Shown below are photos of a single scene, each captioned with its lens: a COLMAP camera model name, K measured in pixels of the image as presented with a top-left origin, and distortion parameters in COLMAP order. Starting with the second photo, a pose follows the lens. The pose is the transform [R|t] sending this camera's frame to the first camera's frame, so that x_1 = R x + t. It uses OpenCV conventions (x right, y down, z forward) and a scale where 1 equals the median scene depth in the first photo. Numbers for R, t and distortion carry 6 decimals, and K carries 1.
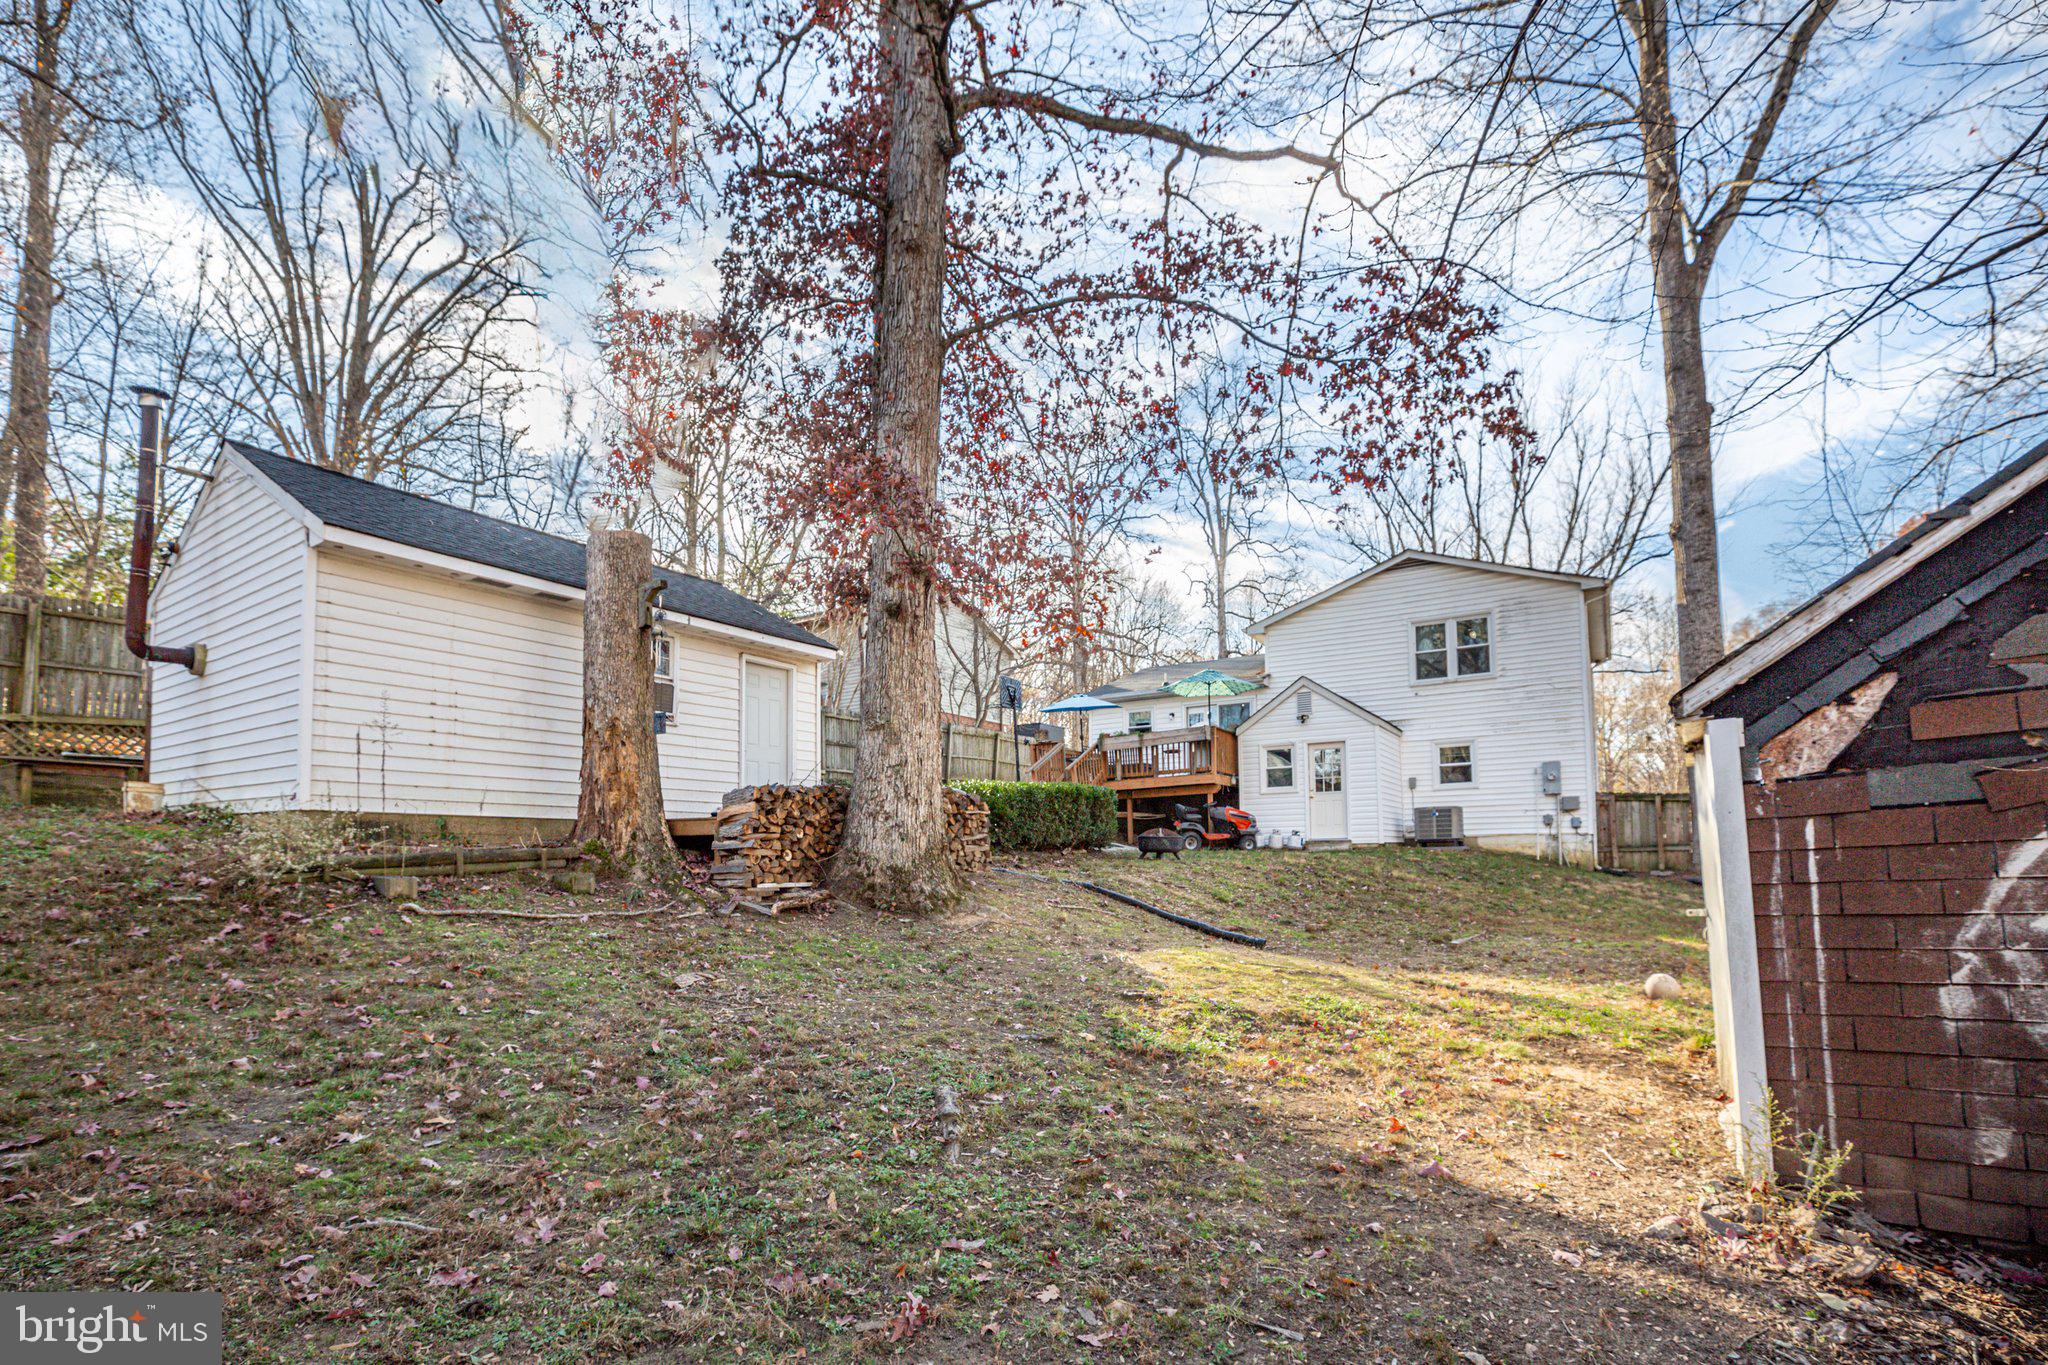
lens RADIAL K [[922.9, 0, 939.8], [0, 922.9, 785.4], [0, 0, 1]] dist [-0.017083, 0.000043]
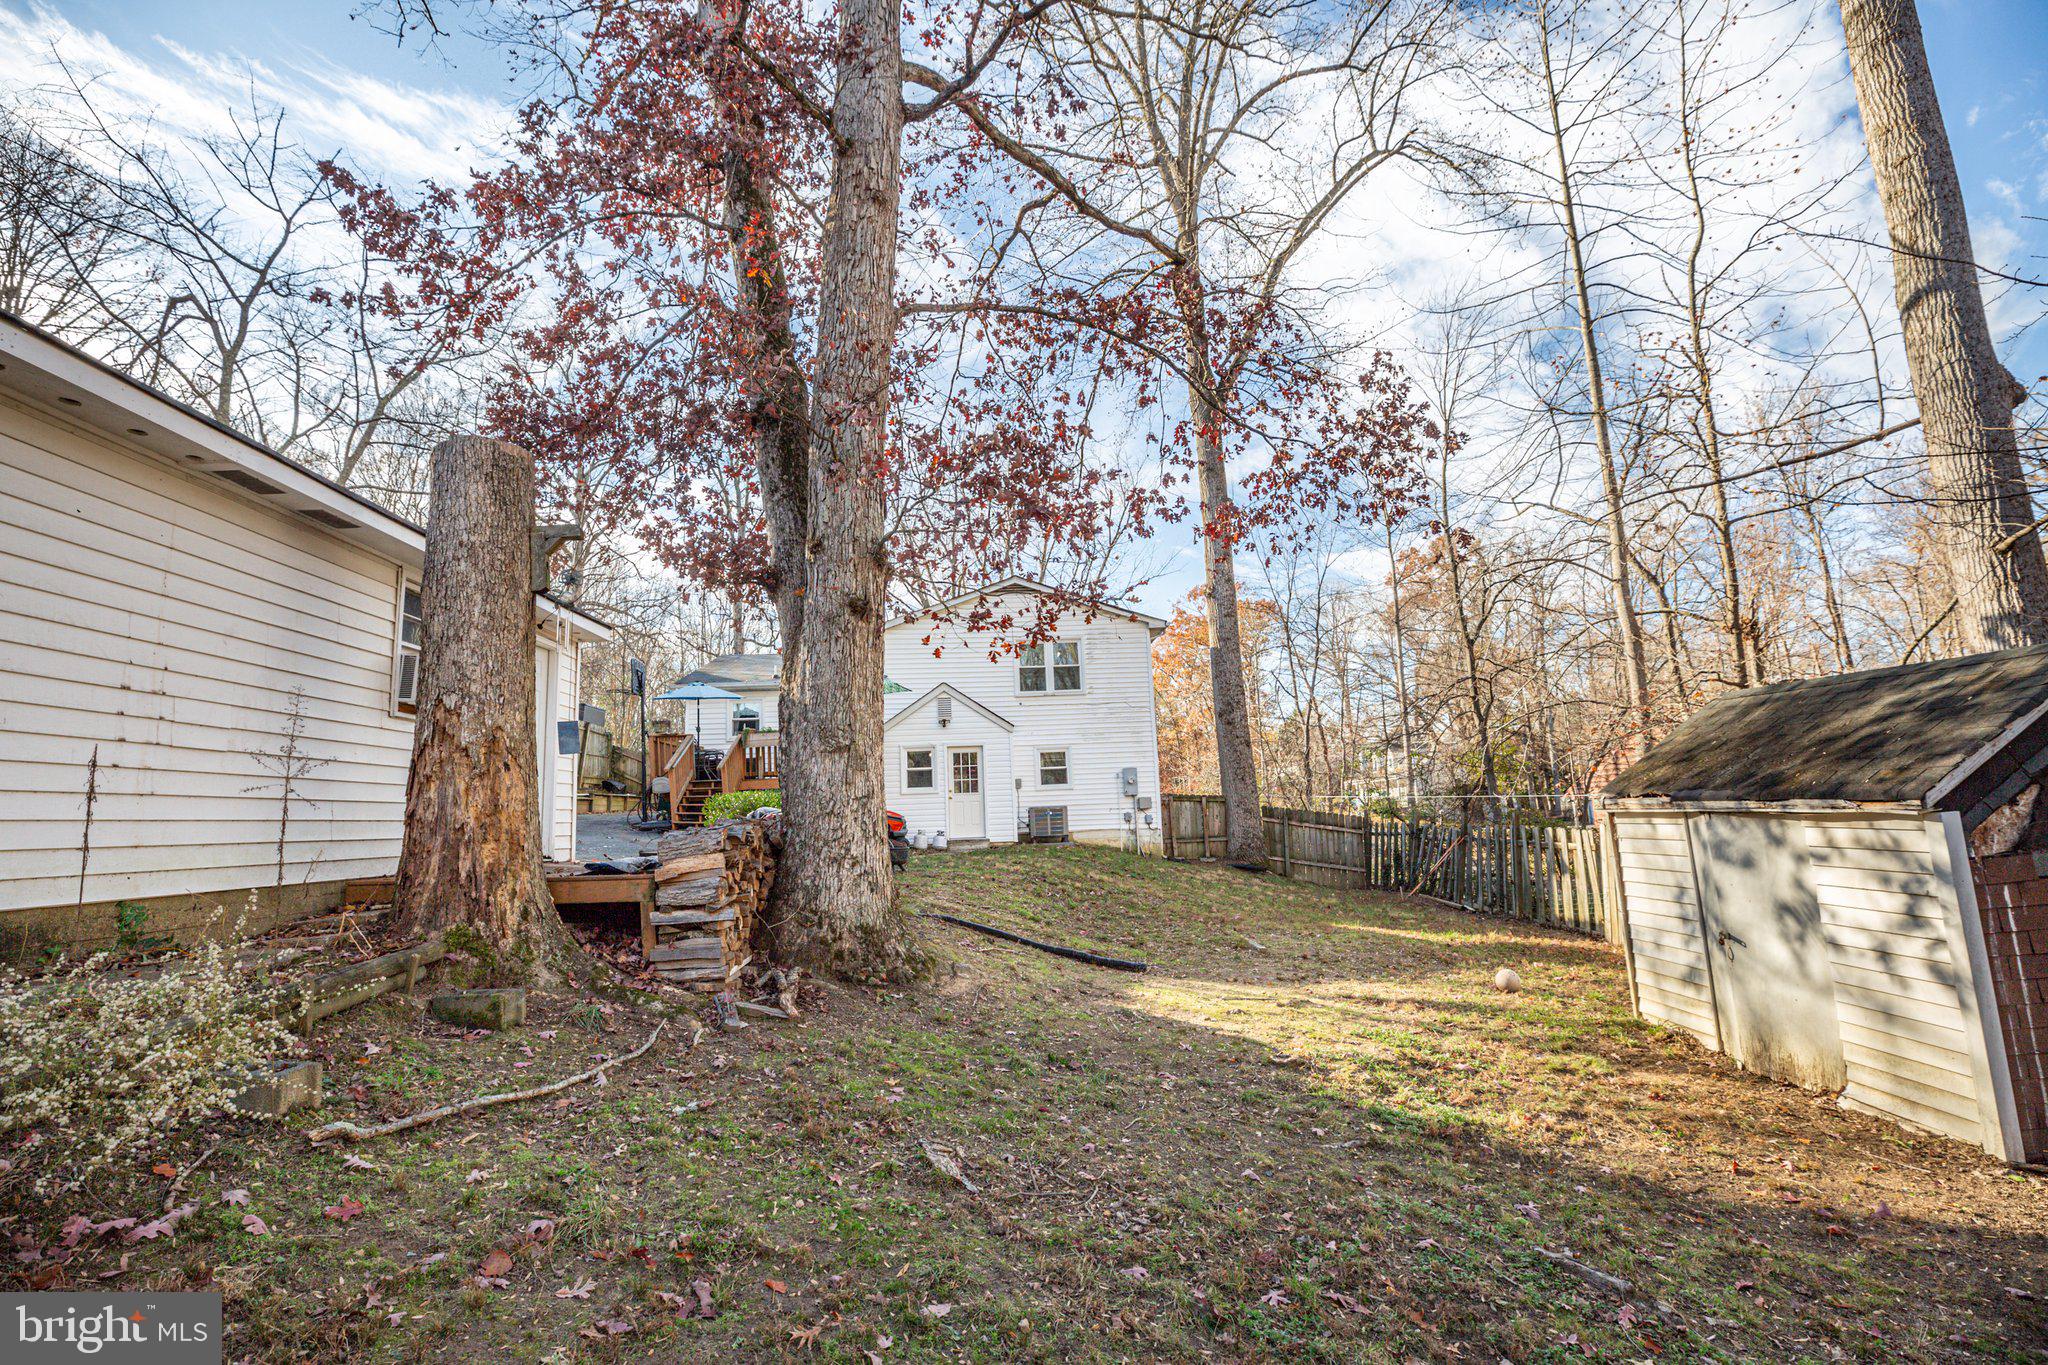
lens RADIAL K [[922.9, 0, 1023.8], [0, 922.9, 677.2], [0, 0, 1]] dist [-0.017083, 0.000043]
pose [[0.817465, 0.070404, 0.571659, -0.401616], [-0.012125, 0.994385, -0.105127, -0.042884], [-0.575850, 0.079006, 0.813729, 0.254492]]
